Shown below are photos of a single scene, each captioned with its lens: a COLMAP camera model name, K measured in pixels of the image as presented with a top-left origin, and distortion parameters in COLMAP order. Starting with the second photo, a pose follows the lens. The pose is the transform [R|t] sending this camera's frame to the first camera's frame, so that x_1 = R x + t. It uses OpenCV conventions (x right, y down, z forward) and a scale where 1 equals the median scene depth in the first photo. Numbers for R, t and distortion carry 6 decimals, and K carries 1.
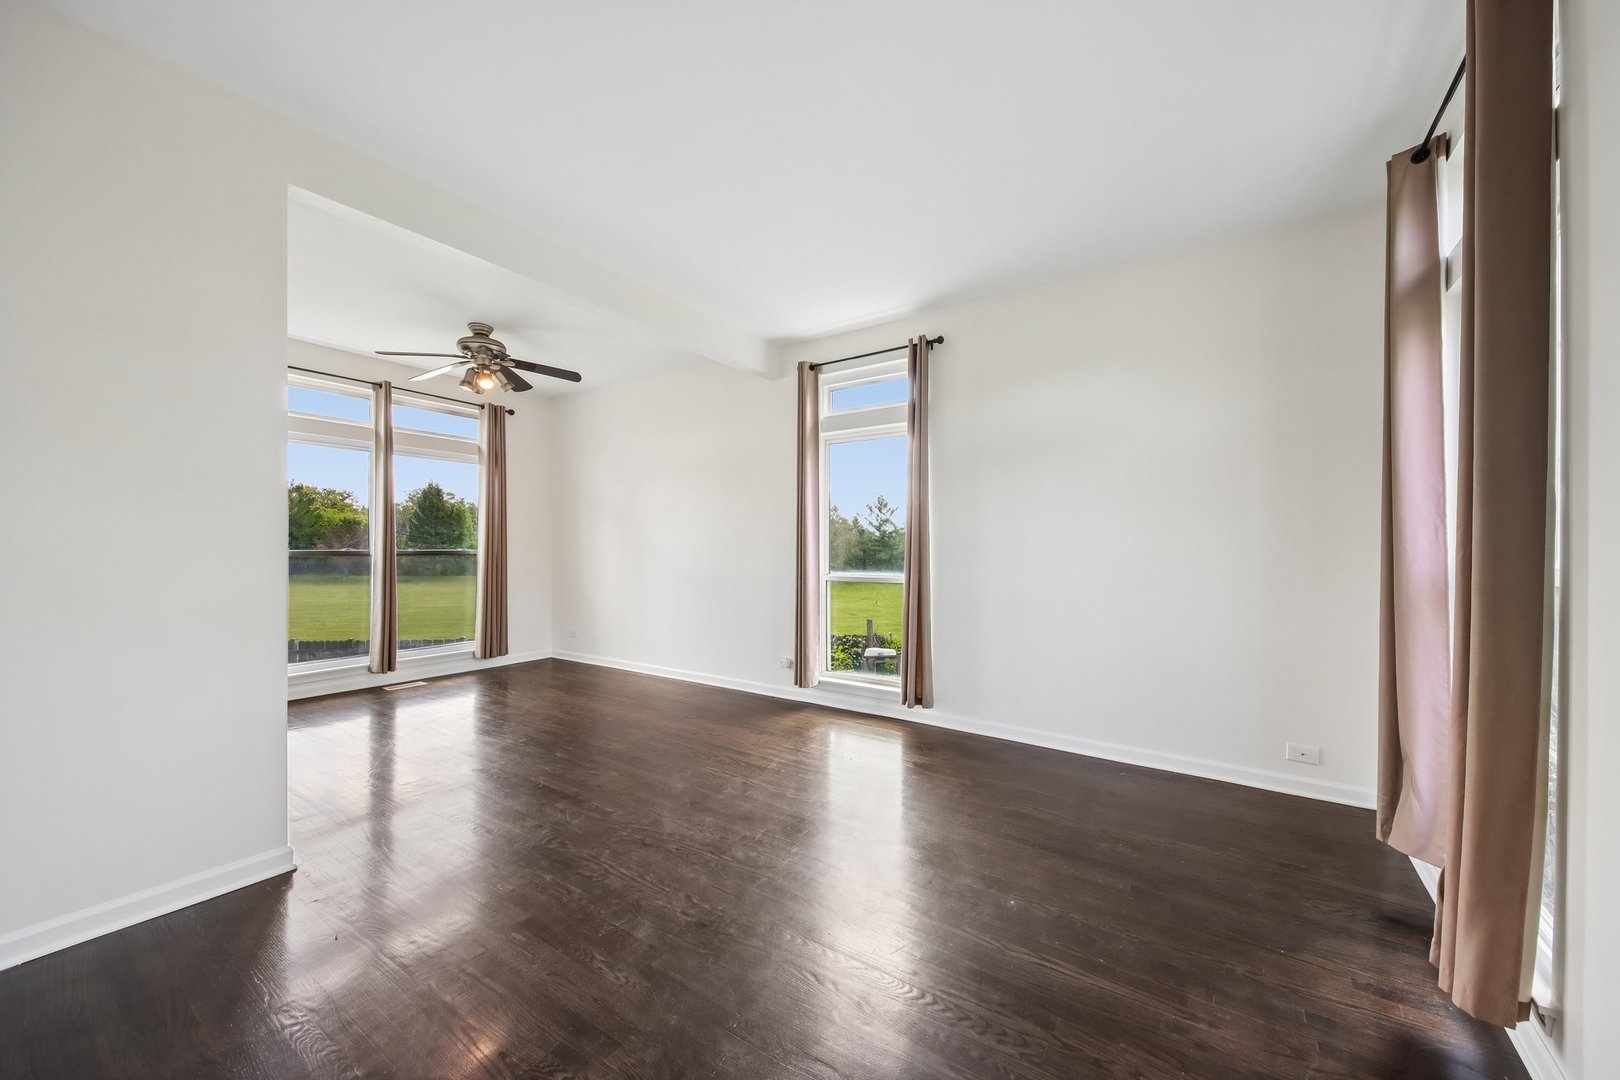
lens RADIAL K [[605.6, 0, 804.7], [0, 605.6, 547.0], [0, 0, 1]] dist [0.024159, -0.019043]
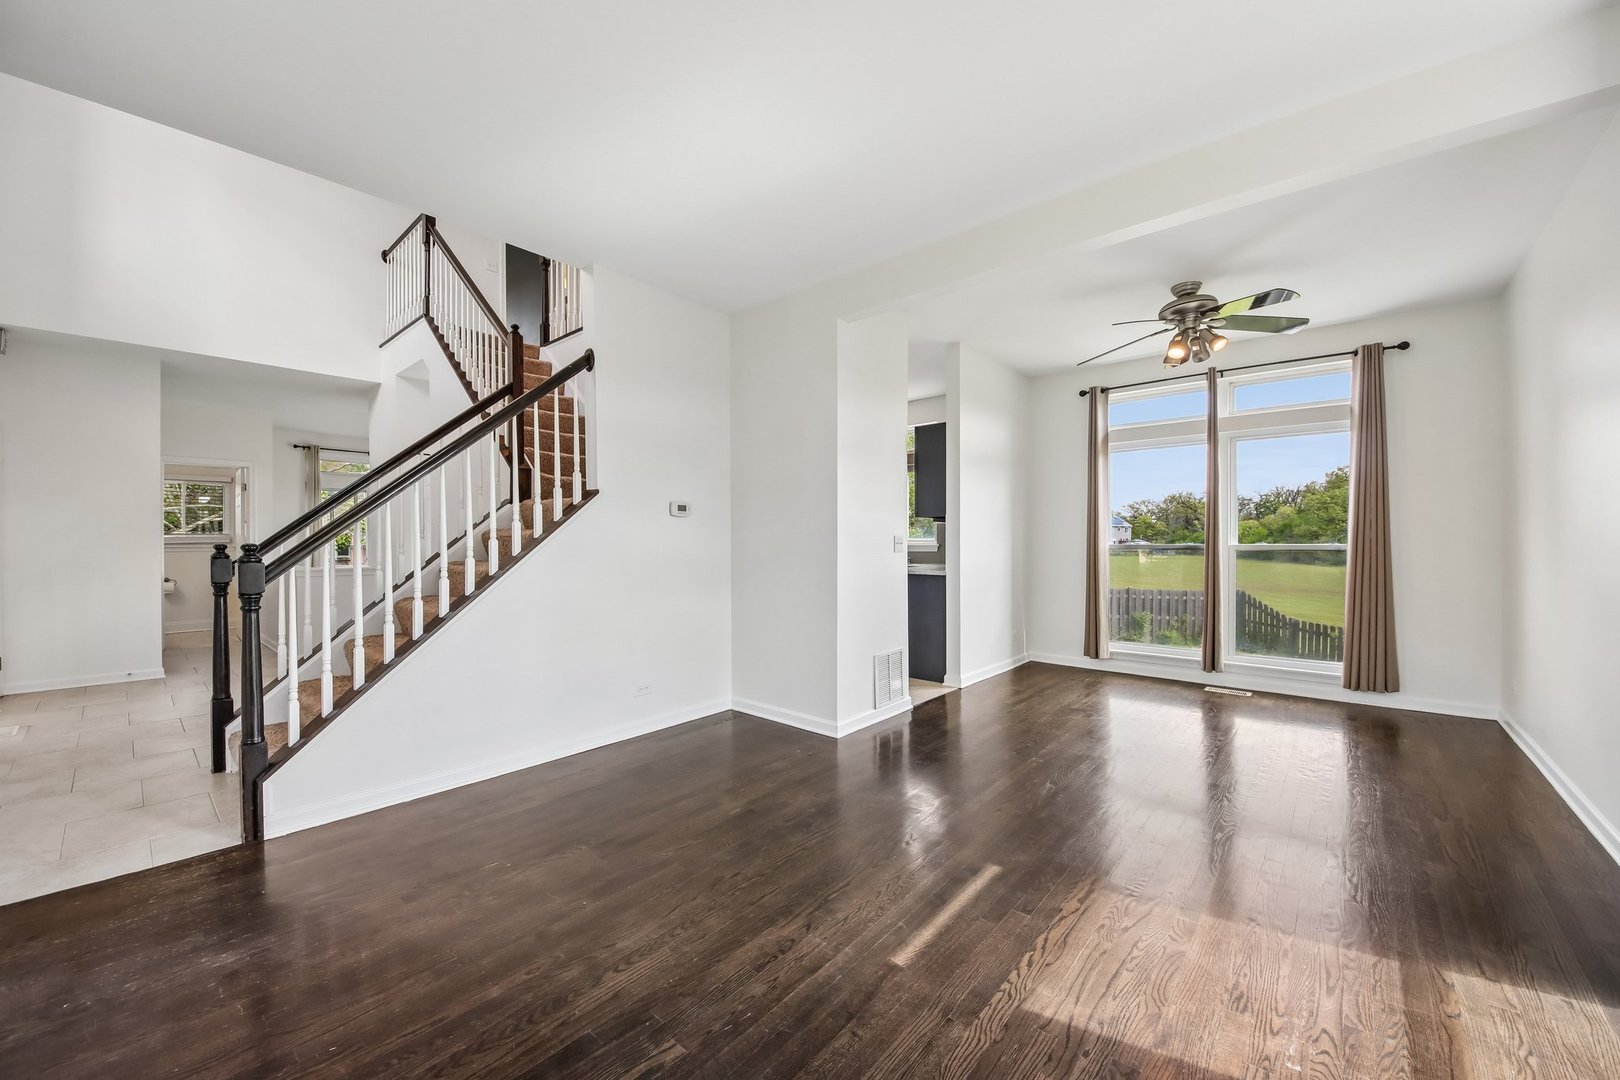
lens RADIAL K [[605.6, 0, 804.7], [0, 605.6, 547.0], [0, 0, 1]] dist [0.024159, -0.019043]
pose [[-0.114945, 0.012239, -0.993296, 0.318814], [0.003400, 0.999923, 0.011928, -0.003731], [0.993366, -0.002006, -0.114978, 0.453083]]
